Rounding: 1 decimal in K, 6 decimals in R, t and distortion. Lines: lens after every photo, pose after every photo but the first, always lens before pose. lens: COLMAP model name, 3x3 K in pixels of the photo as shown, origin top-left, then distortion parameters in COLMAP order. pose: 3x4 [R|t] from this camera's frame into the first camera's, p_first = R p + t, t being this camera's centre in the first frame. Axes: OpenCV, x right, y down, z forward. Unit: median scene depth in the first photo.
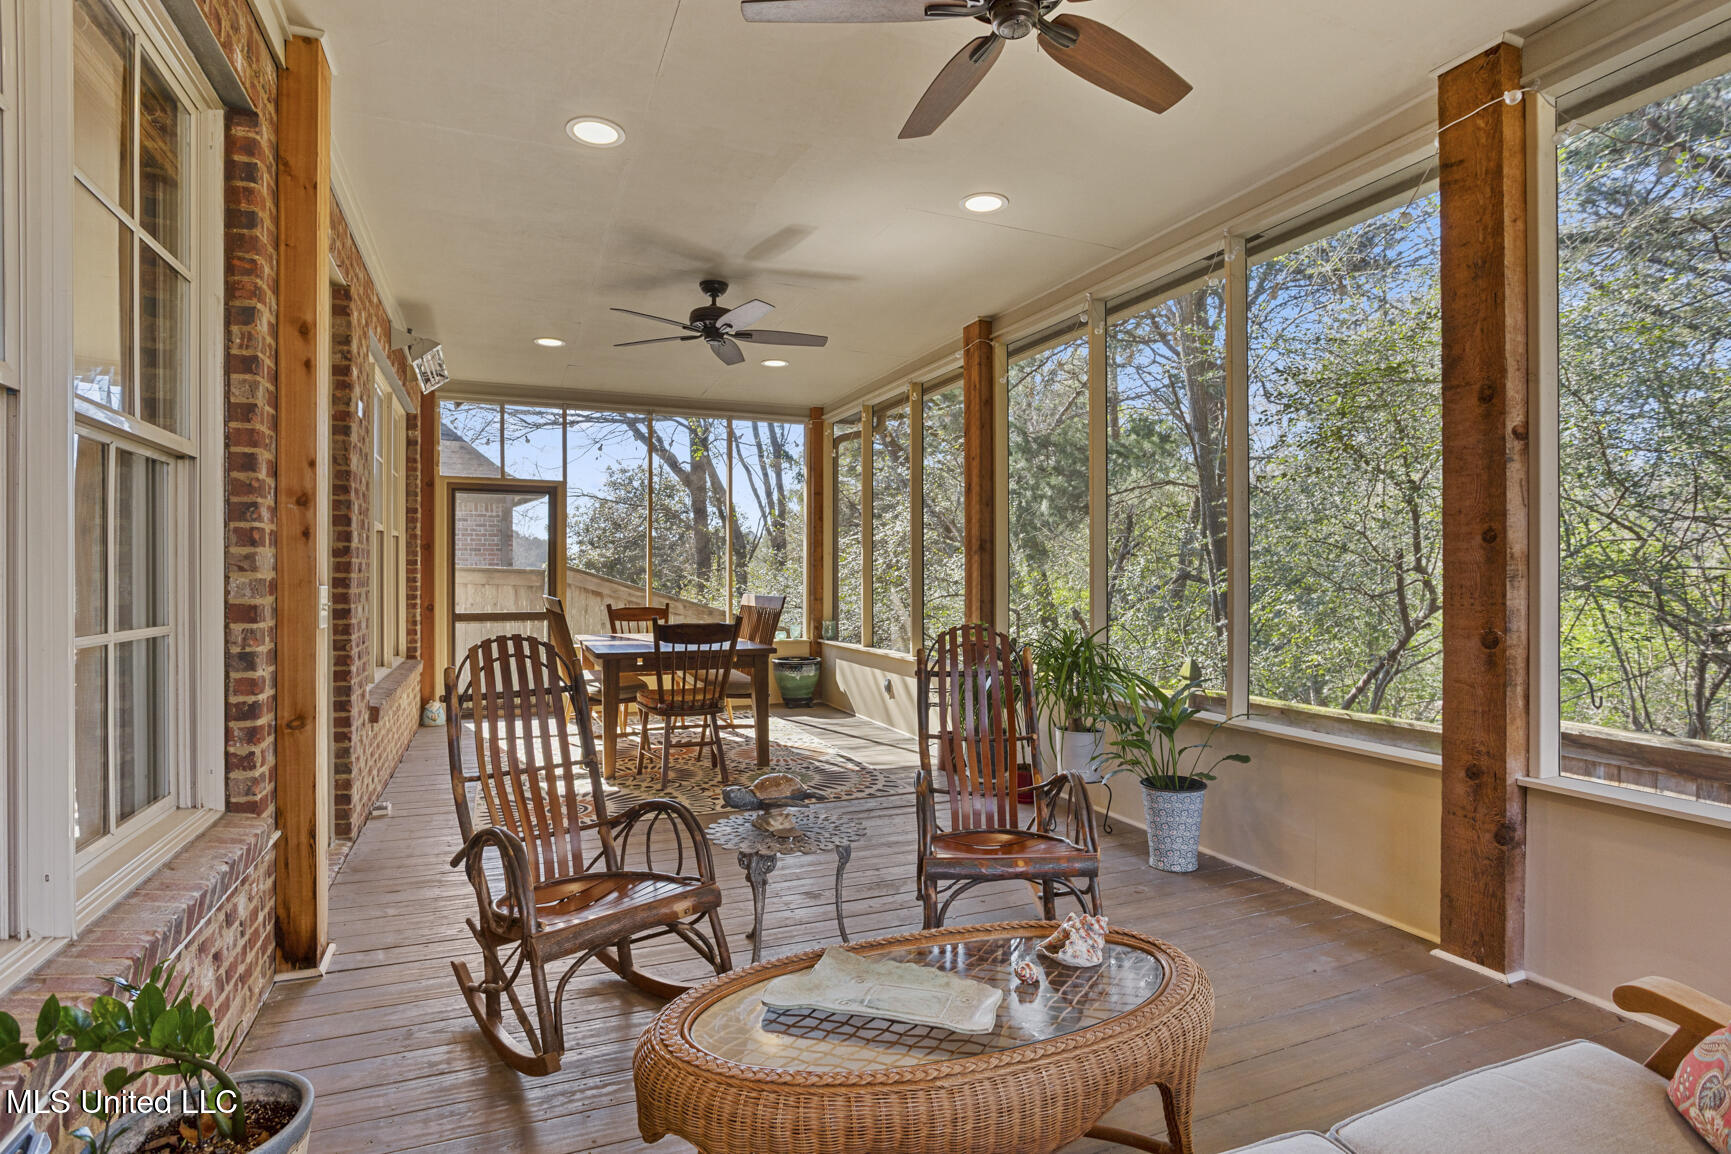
lens RADIAL K [[877.3, 0, 865.5], [0, 877.3, 577.0], [0, 0, 1]] dist [0.000330, 0.000398]
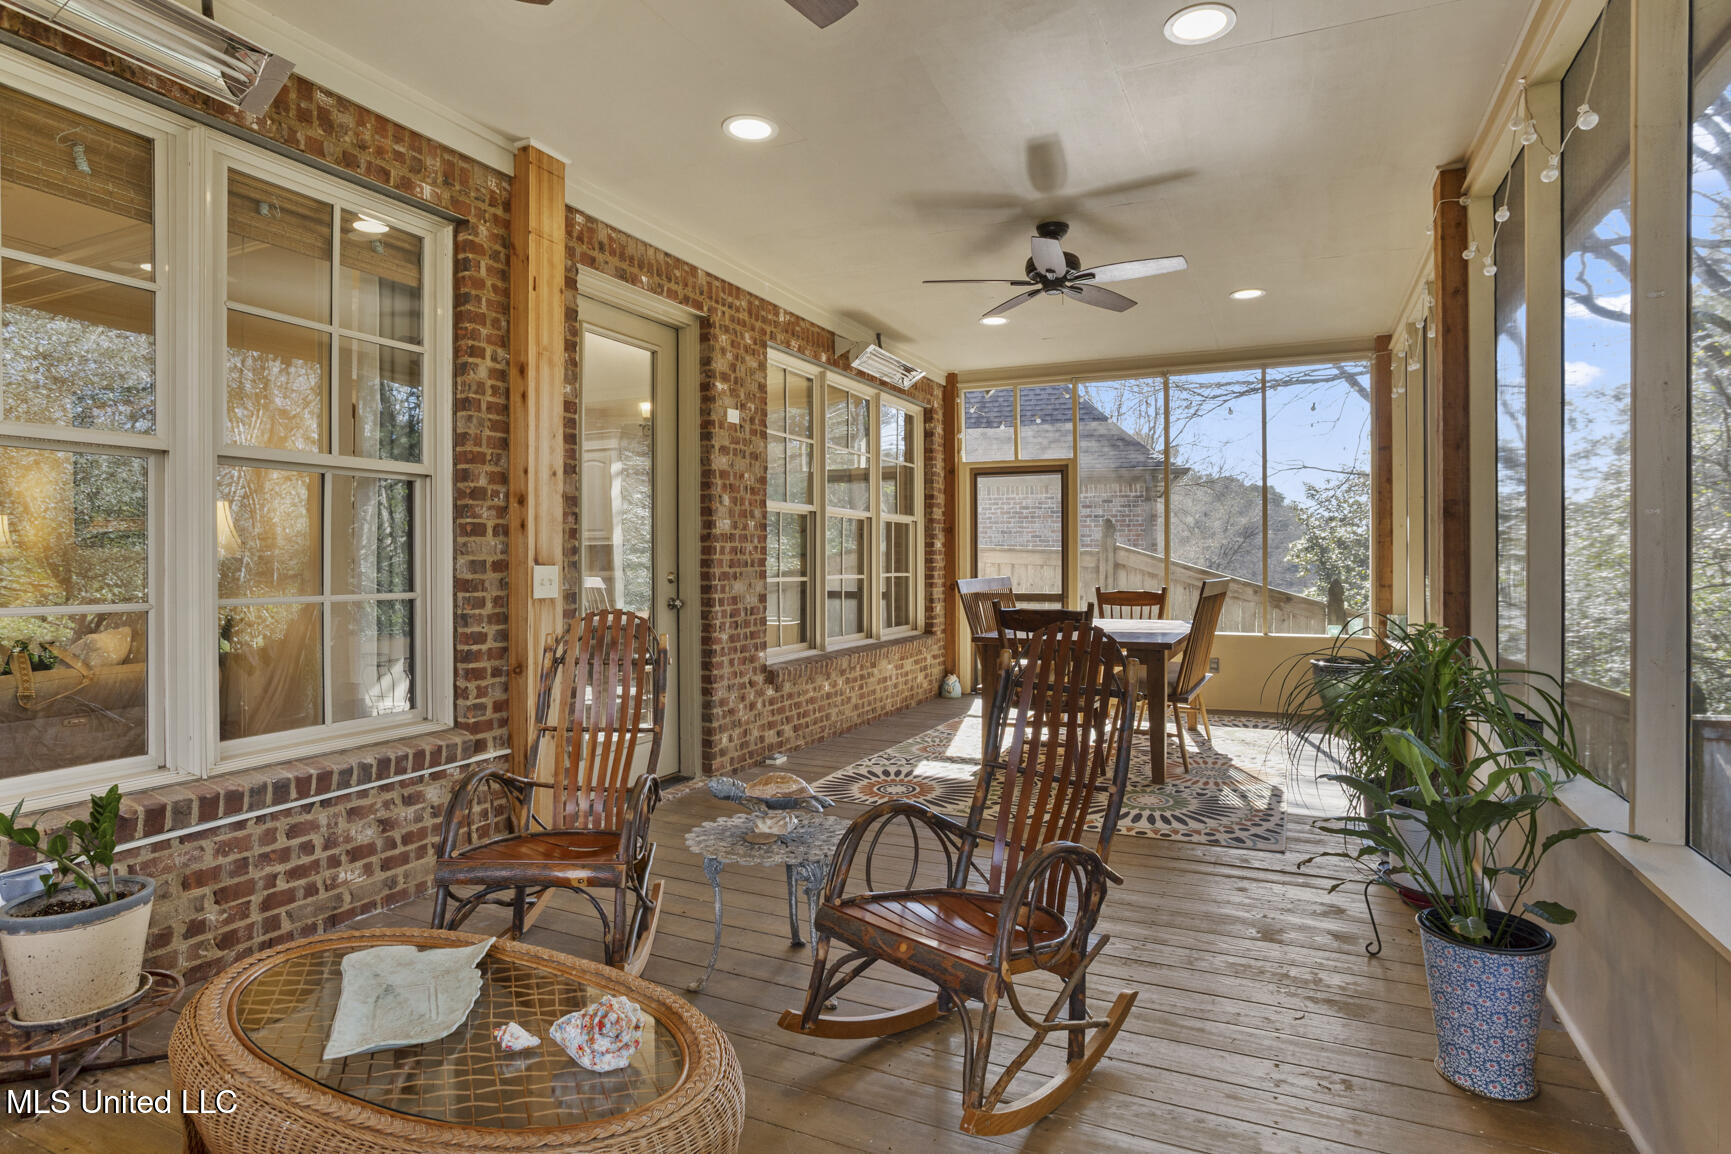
lens RADIAL K [[919.2, 0, 868.8], [0, 919.2, 561.3], [0, 0, 1]] dist [-0.029240, 0.000542]
pose [[0.686209, 0.000862, -0.727404, 0.489230], [0.002436, 0.999991, 0.003484, 0.000314], [0.727400, -0.004163, 0.686201, 0.304445]]
